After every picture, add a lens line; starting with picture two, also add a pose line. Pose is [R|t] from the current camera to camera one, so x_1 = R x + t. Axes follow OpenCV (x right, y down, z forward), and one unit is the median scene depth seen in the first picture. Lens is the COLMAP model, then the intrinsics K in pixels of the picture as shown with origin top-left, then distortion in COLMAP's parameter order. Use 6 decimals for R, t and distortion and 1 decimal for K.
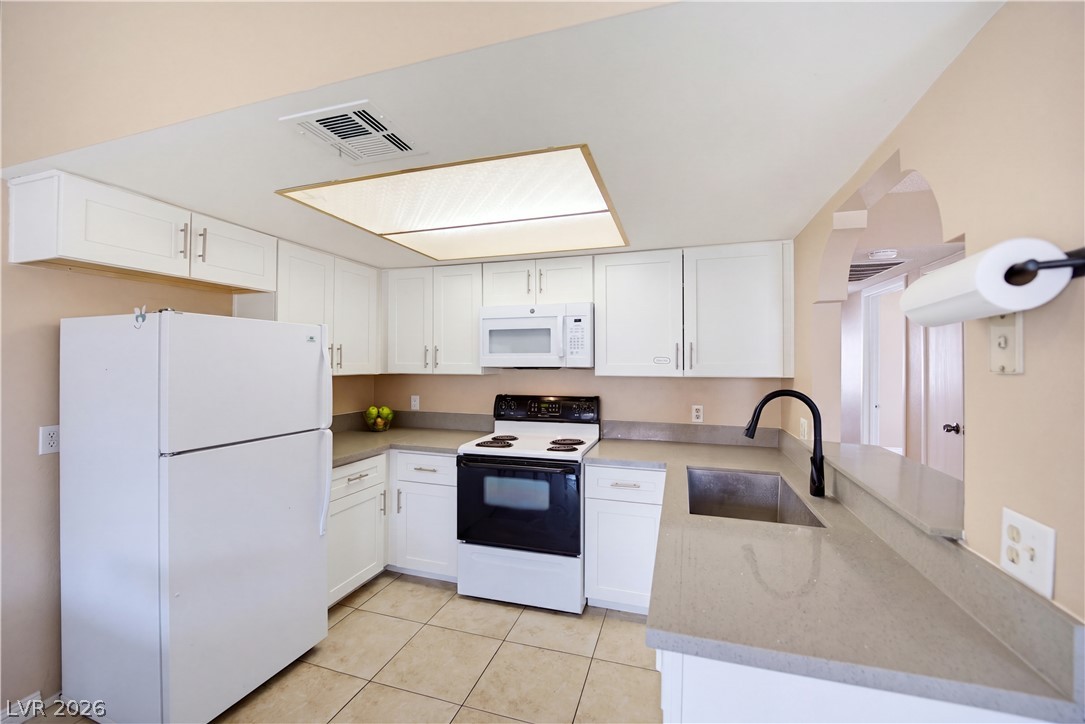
lens RADIAL K [[444.1, 0, 540.8], [0, 444.1, 360.6], [0, 0, 1]] dist [-0.023023, 0.000625]
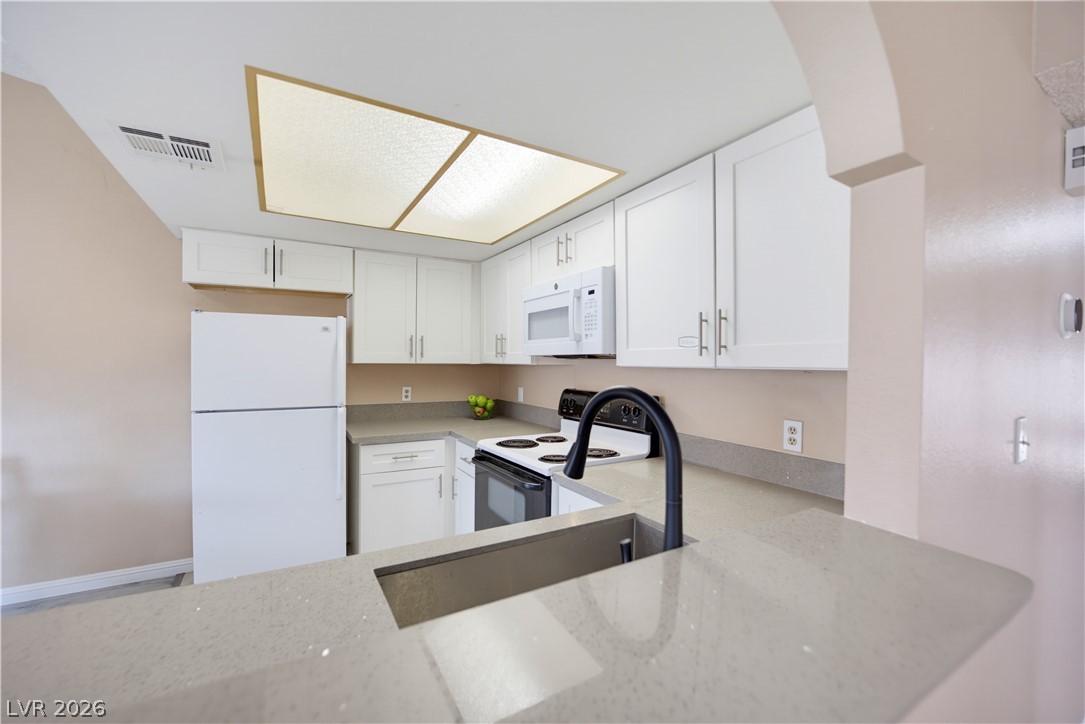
lens RADIAL K [[444.1, 0, 541.5], [0, 444.1, 363.6], [0, 0, 1]] dist [-0.023023, 0.000625]
pose [[0.743433, 0.005844, -0.668785, 0.509458], [-0.000711, 0.999968, 0.007947, 0.023883], [0.668810, -0.005432, 0.743413, 0.377760]]
